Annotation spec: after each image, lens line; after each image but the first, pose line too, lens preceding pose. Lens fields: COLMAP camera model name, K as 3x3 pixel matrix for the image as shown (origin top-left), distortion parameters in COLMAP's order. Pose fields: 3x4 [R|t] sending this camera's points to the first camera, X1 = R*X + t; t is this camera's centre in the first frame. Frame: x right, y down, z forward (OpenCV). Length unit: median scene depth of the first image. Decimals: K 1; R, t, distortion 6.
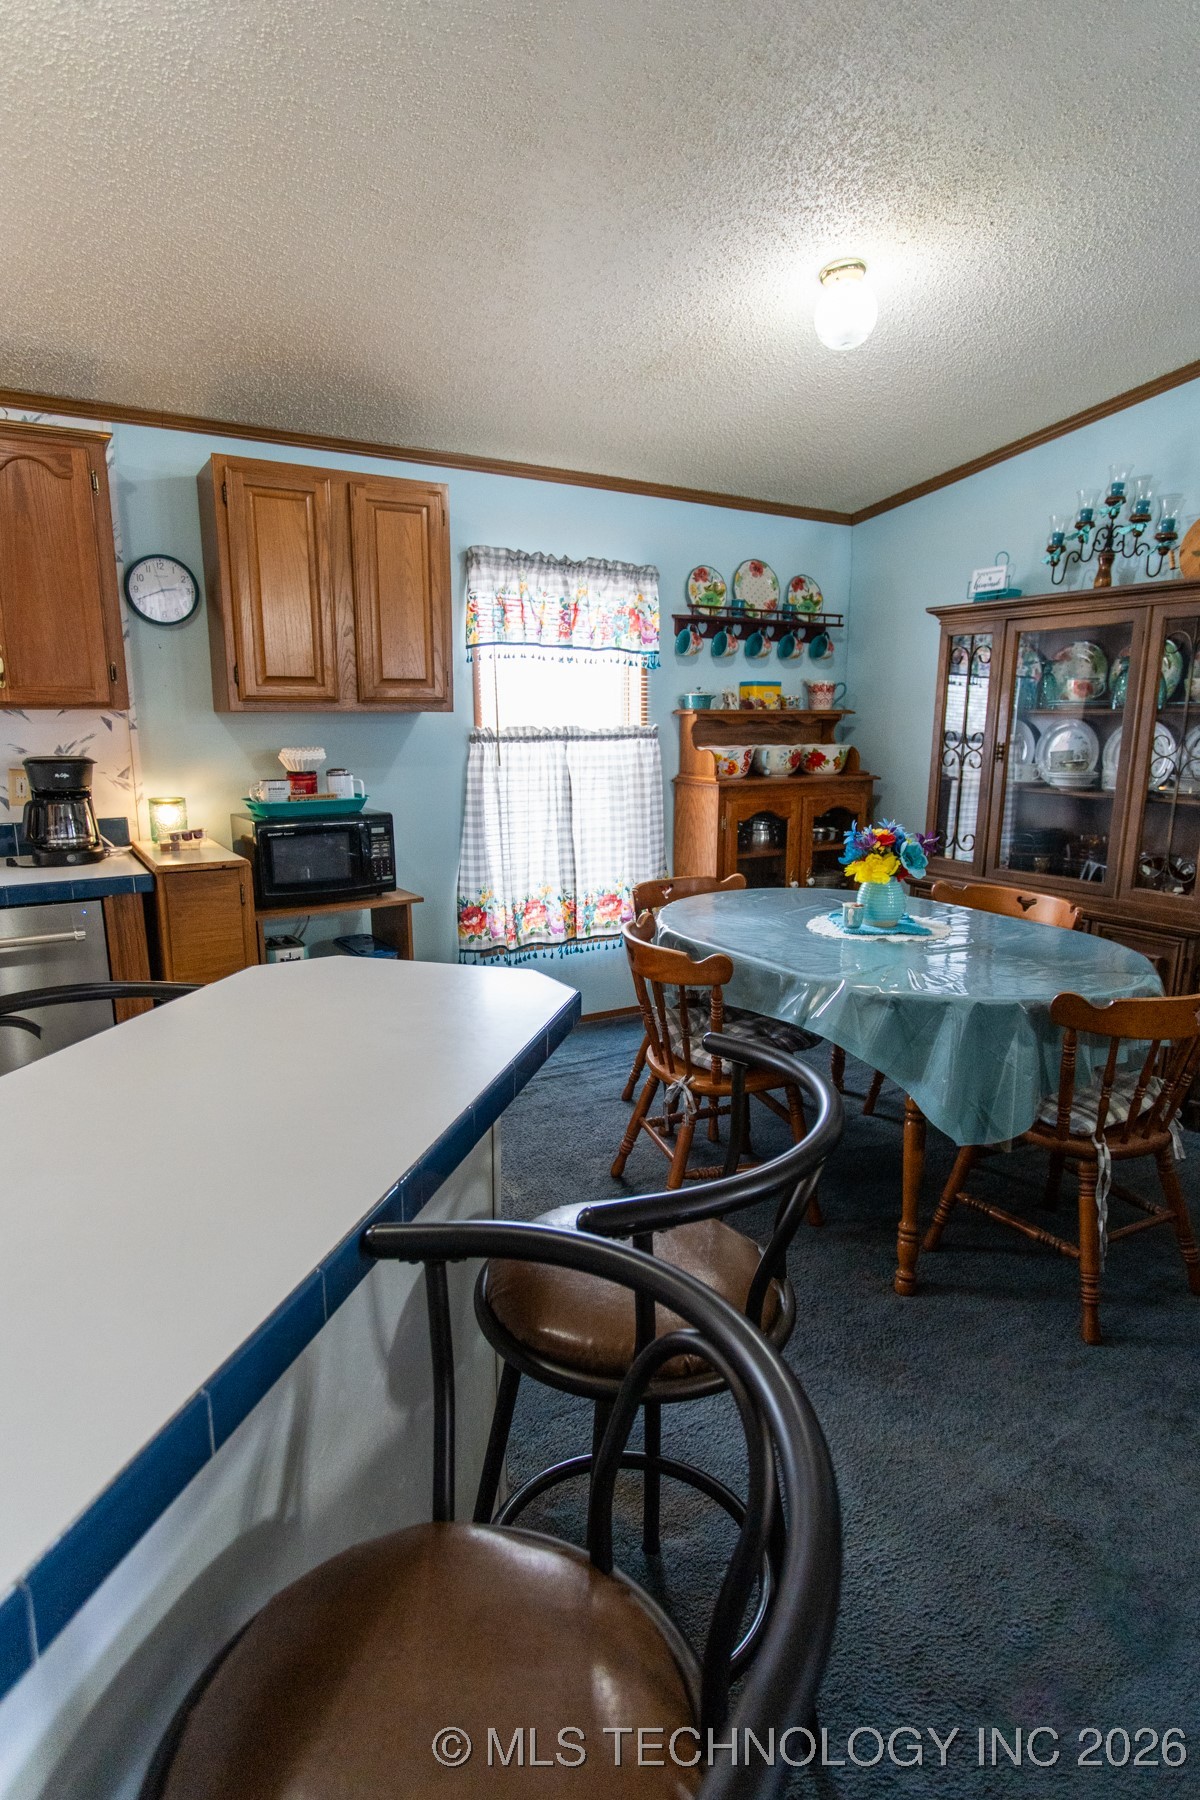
lens RADIAL K [[968.4, 0, 601.9], [0, 968.4, 889.1], [0, 0, 1]] dist [-0.004216, 0.000726]
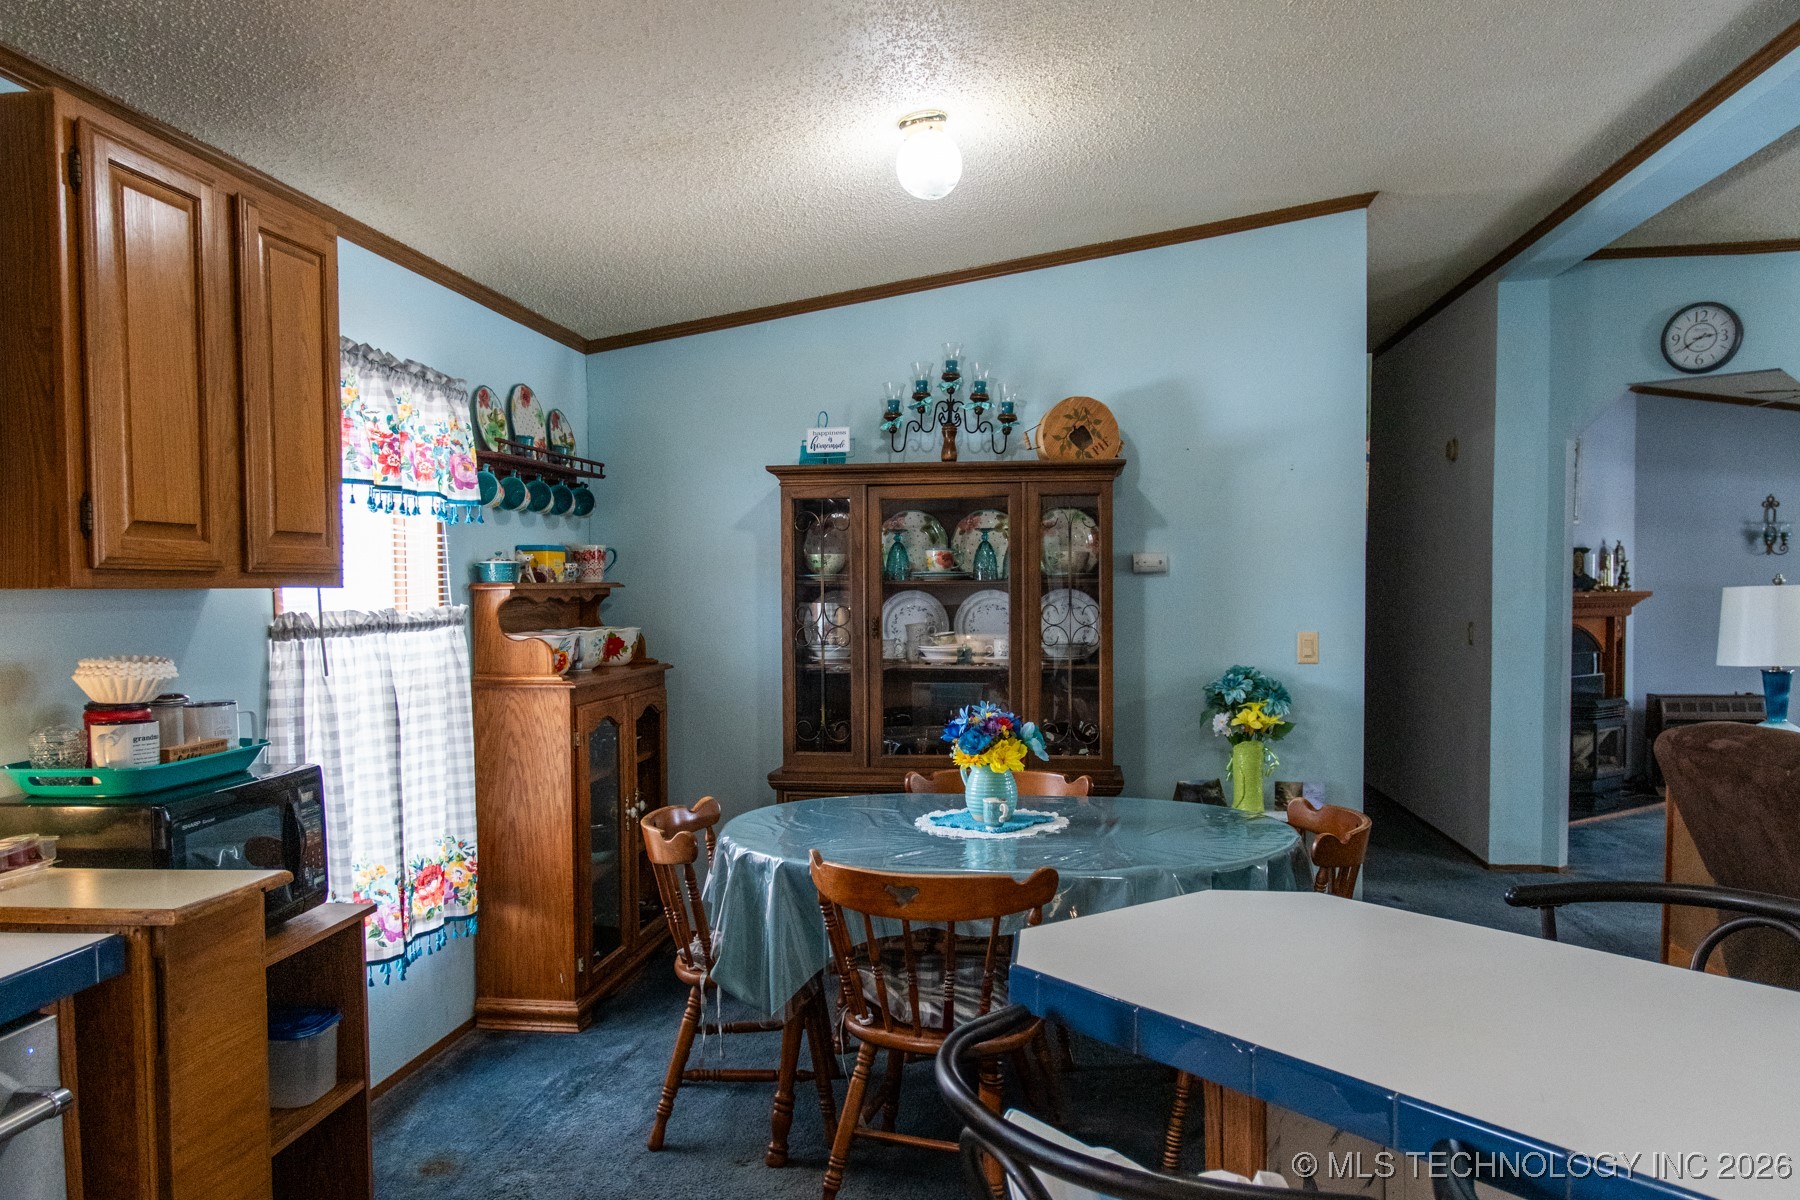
lens RADIAL K [[1288.4, 0, 905.0], [0, 1288.4, 618.6], [0, 0, 1]] dist [-0.007885, -0.000477]
pose [[0.629092, -0.025304, 0.776919, -0.497046], [0.144948, 0.985759, -0.085263, -0.041543], [-0.763697, 0.166251, 0.623801, 0.217741]]
